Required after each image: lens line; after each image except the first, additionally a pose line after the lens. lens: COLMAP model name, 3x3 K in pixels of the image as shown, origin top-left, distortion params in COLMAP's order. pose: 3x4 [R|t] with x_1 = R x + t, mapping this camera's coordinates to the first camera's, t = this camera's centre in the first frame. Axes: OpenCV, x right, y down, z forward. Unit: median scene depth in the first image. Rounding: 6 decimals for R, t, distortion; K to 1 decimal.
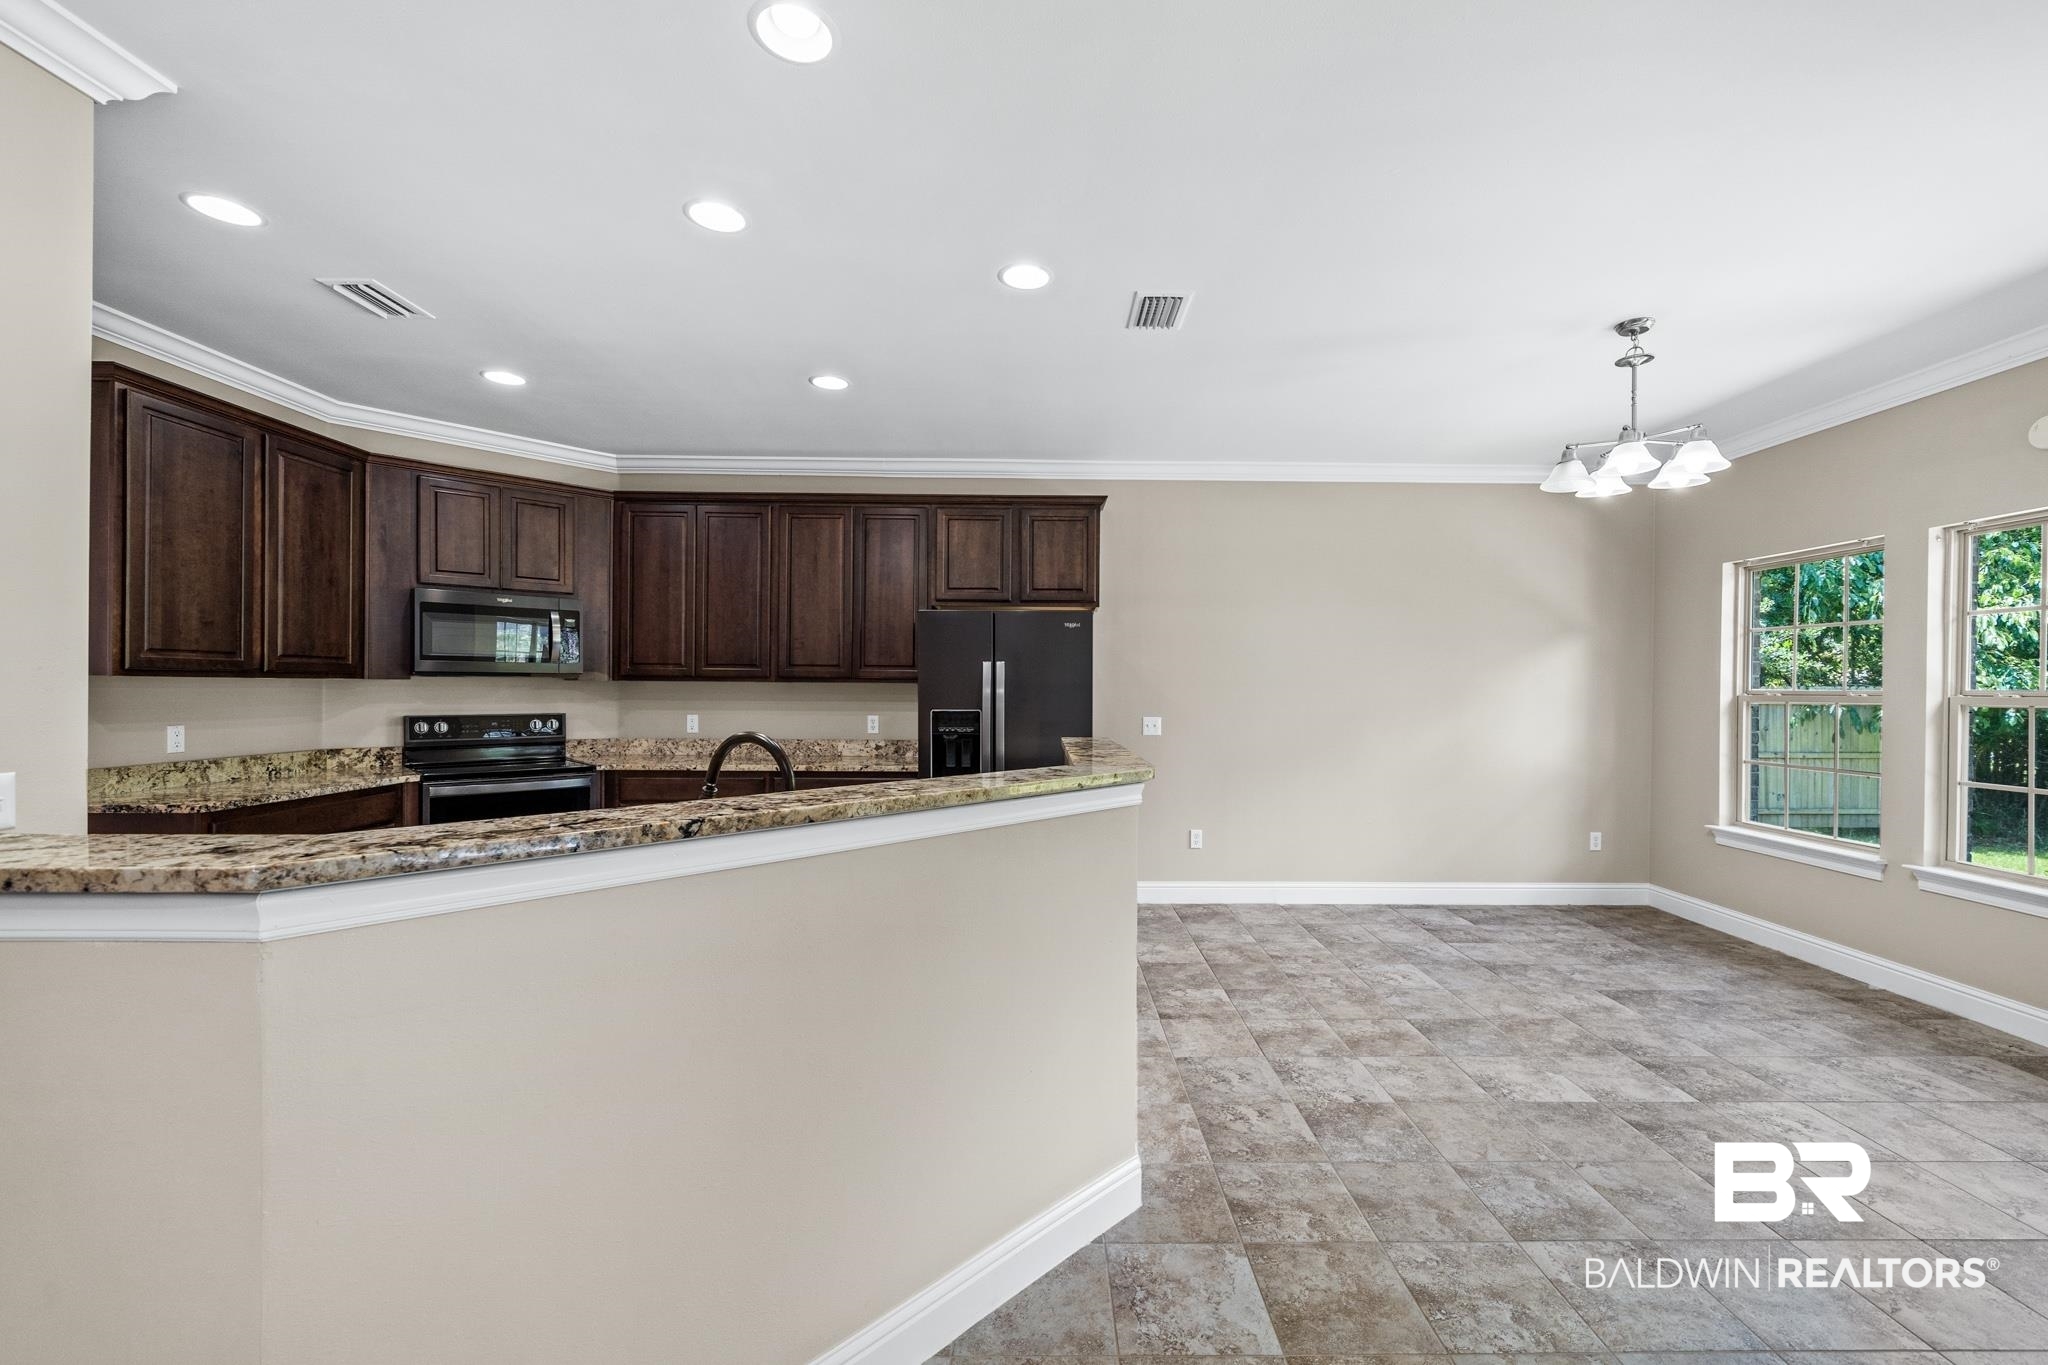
lens RADIAL K [[815.8, 0, 1053.9], [0, 815.8, 691.4], [0, 0, 1]] dist [-0.001174, -0.000325]
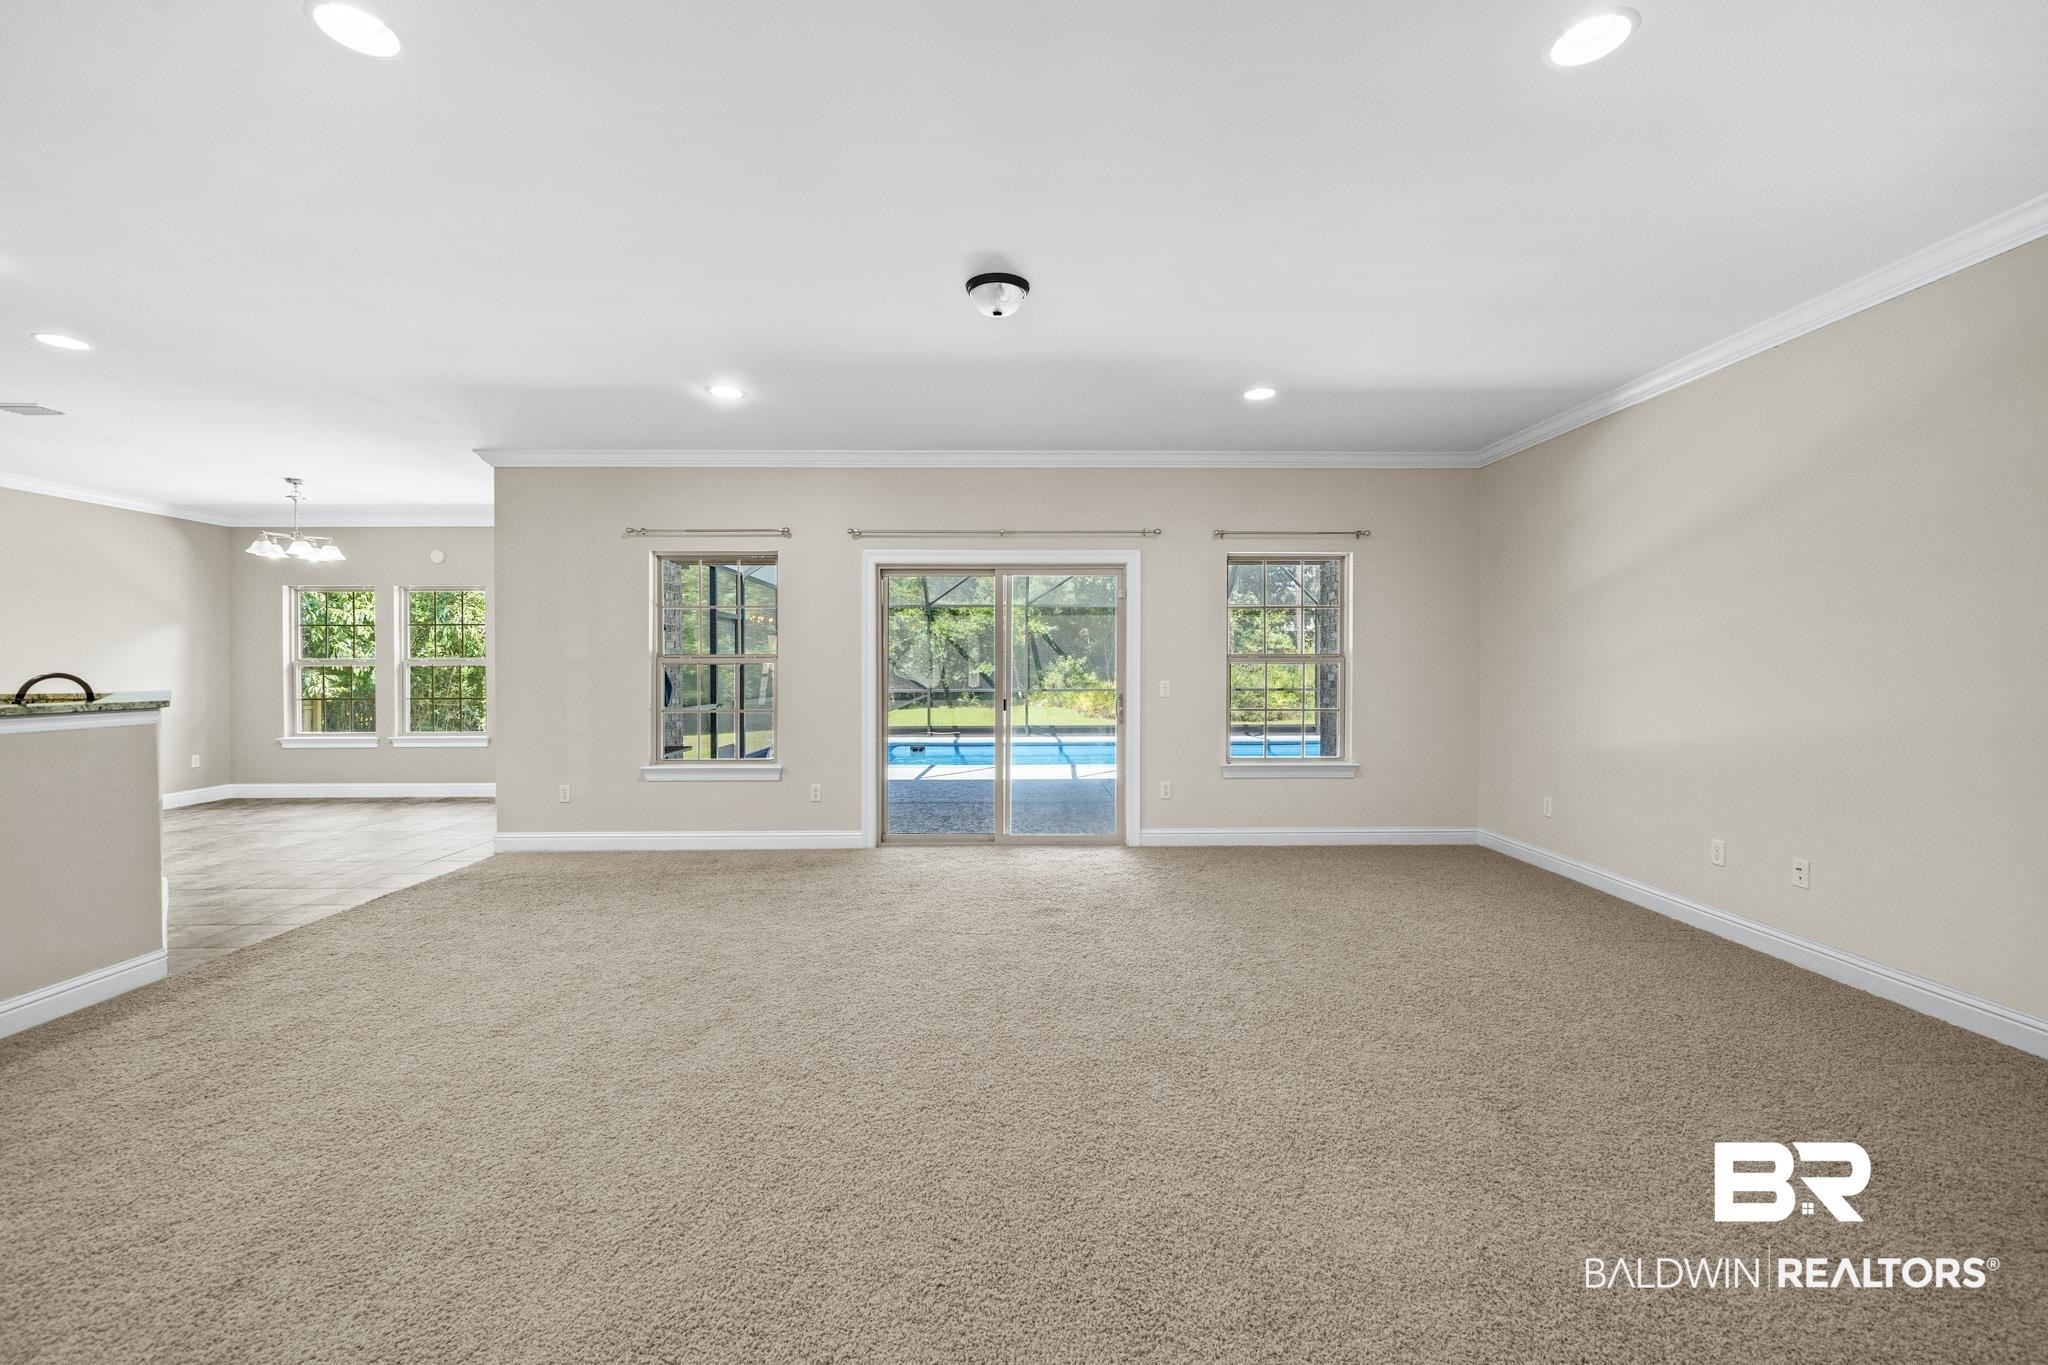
lens RADIAL K [[815.8, 0, 1021.7], [0, 815.8, 674.2], [0, 0, 1]] dist [-0.001174, -0.000325]
pose [[-0.008184, -0.017707, 0.999810, -1.126972], [0.007374, 0.999815, 0.017767, 0.014281], [-0.999939, 0.007518, -0.008052, -0.671748]]
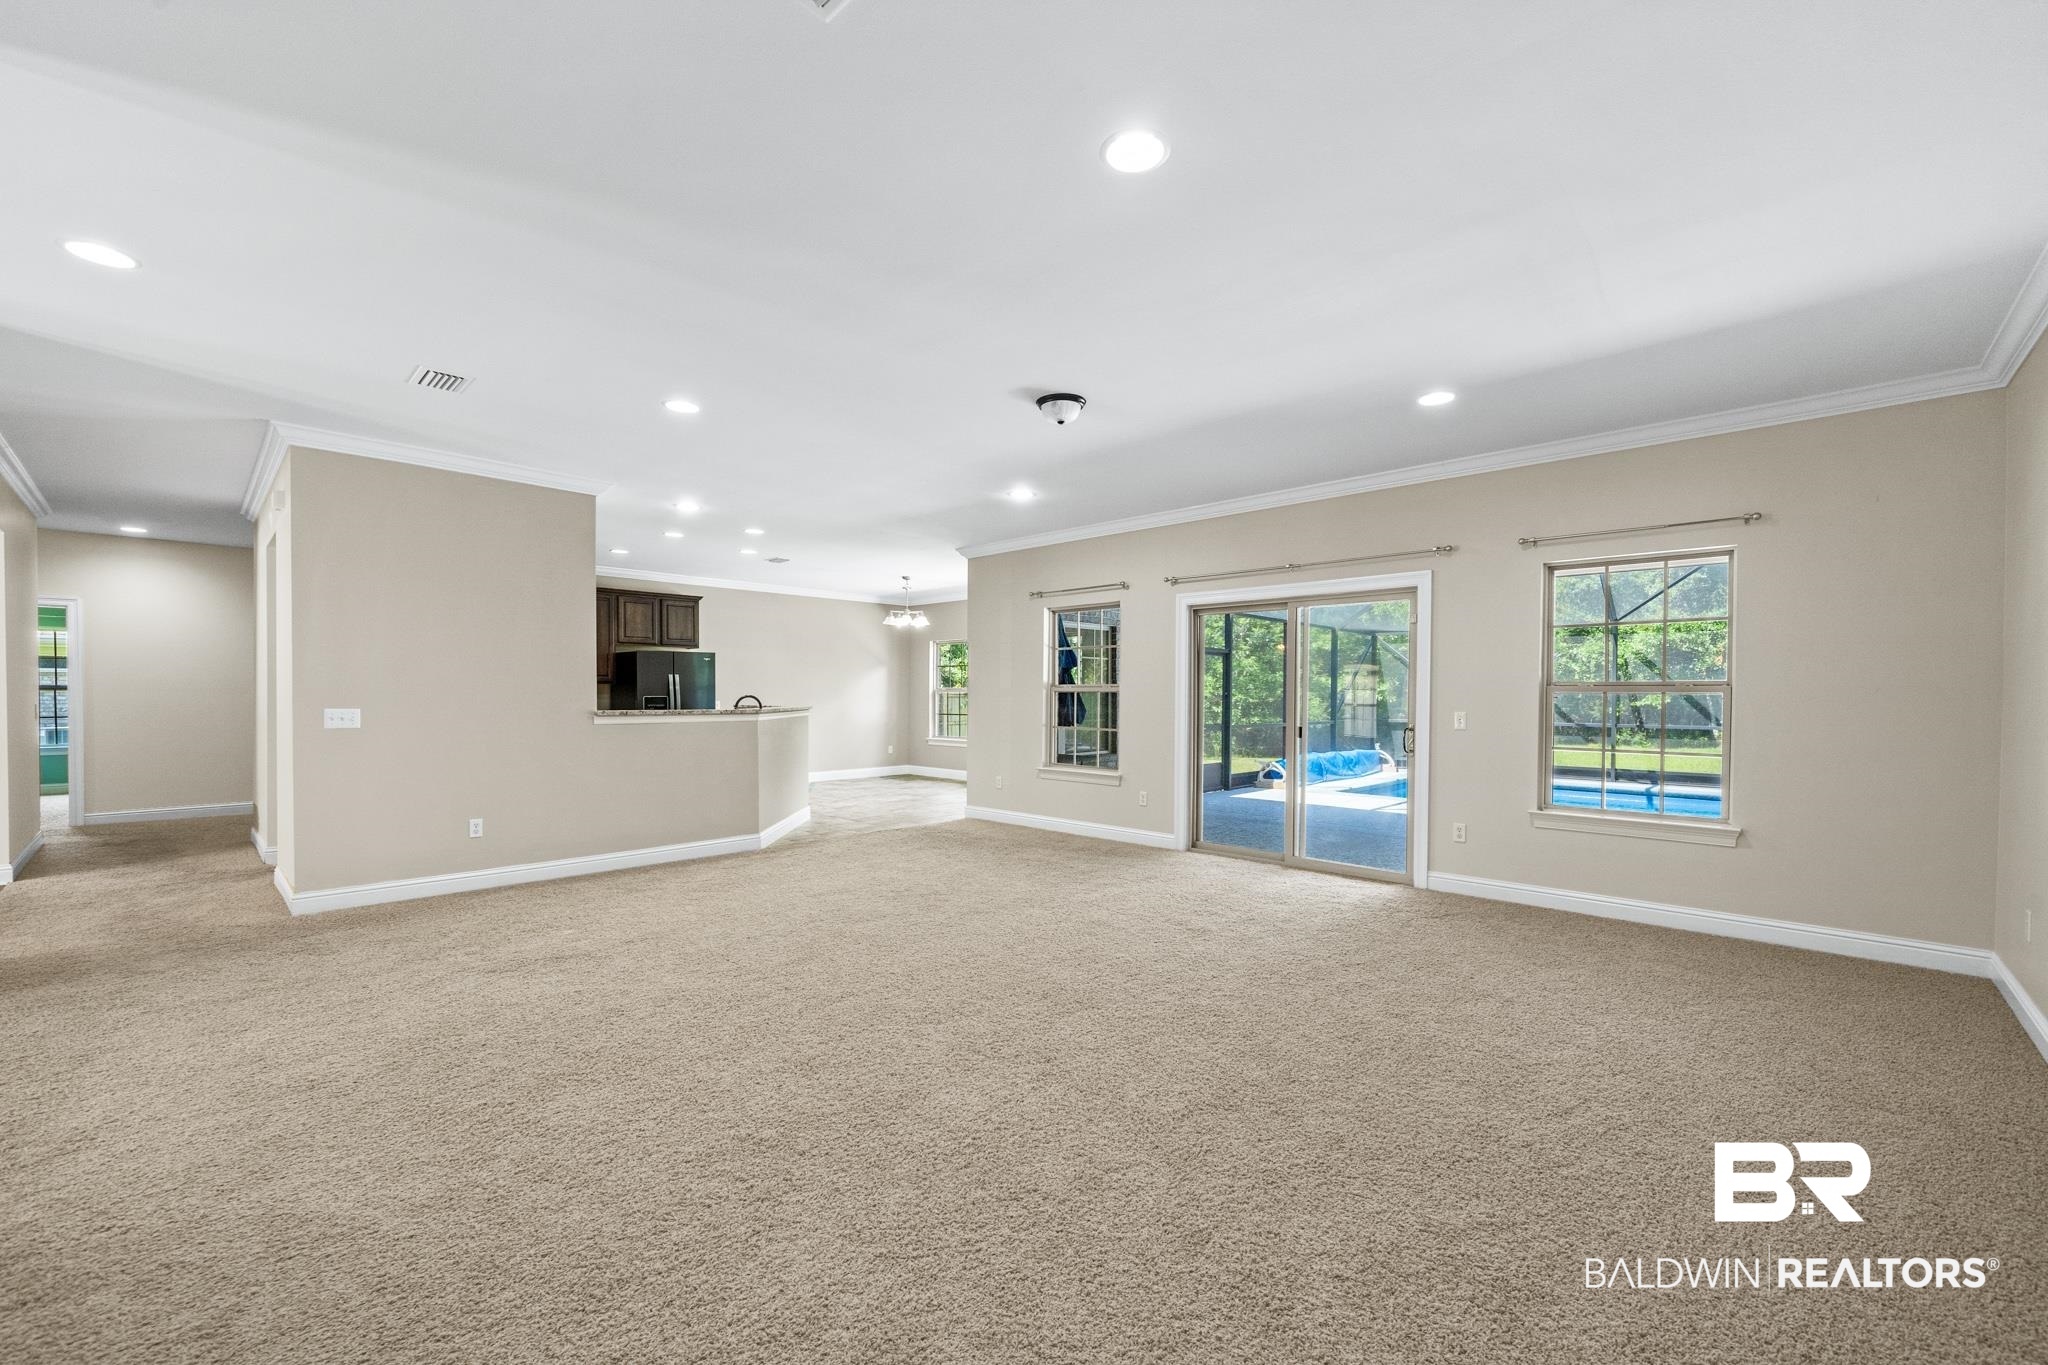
lens RADIAL K [[815.8, 0, 1039.8], [0, 815.8, 702.7], [0, 0, 1]] dist [-0.001174, -0.000325]
pose [[0.692399, -0.012830, 0.721401, -1.090832], [0.005145, 0.999904, 0.012845, 0.018772], [-0.721497, -0.005183, 0.692399, -1.406091]]
